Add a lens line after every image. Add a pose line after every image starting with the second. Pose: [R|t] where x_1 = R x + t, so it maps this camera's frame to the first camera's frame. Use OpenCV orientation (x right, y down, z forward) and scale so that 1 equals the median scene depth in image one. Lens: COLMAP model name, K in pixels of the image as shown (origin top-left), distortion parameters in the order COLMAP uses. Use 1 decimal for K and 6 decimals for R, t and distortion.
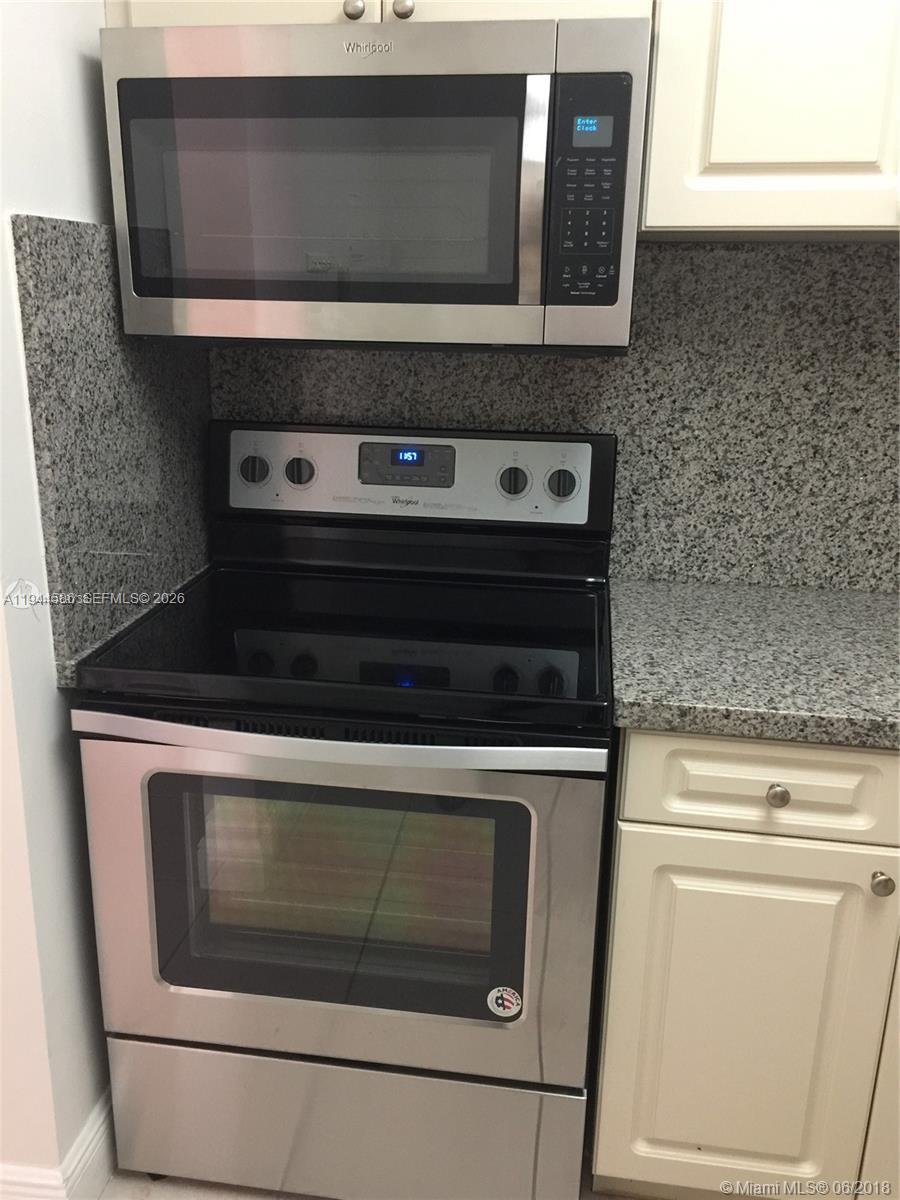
lens RADIAL K [[1037.1, 0, 446.6], [0, 1037.1, 603.0], [0, 0, 1]] dist [0.055890, -0.011950]
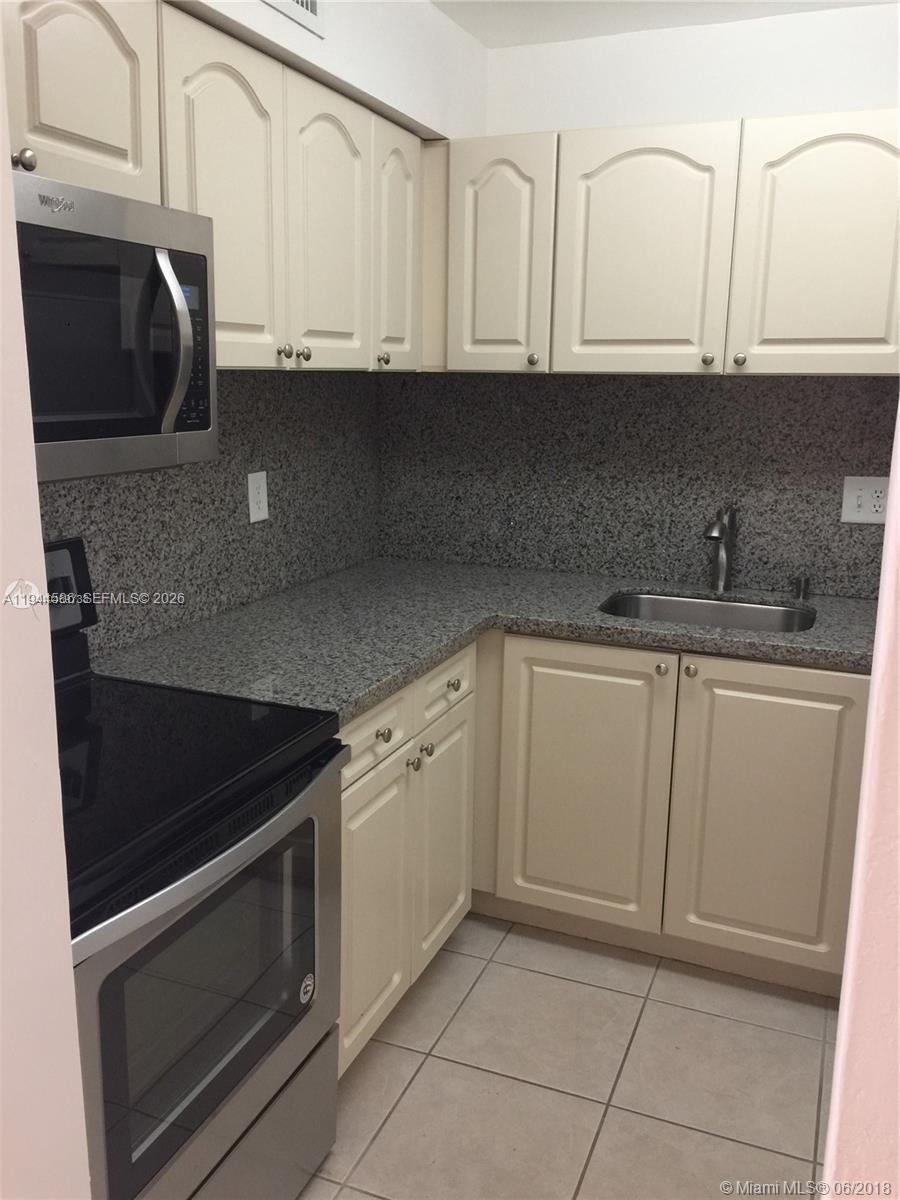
lens RADIAL K [[1037.1, 0, 448.9], [0, 1037.1, 592.8], [0, 0, 1]] dist [0.055890, -0.011950]
pose [[0.238348, -0.215775, 0.946906, -0.789733], [0.267627, 0.951848, 0.149536, -0.162534], [-0.933577, 0.217776, 0.284619, 0.322784]]
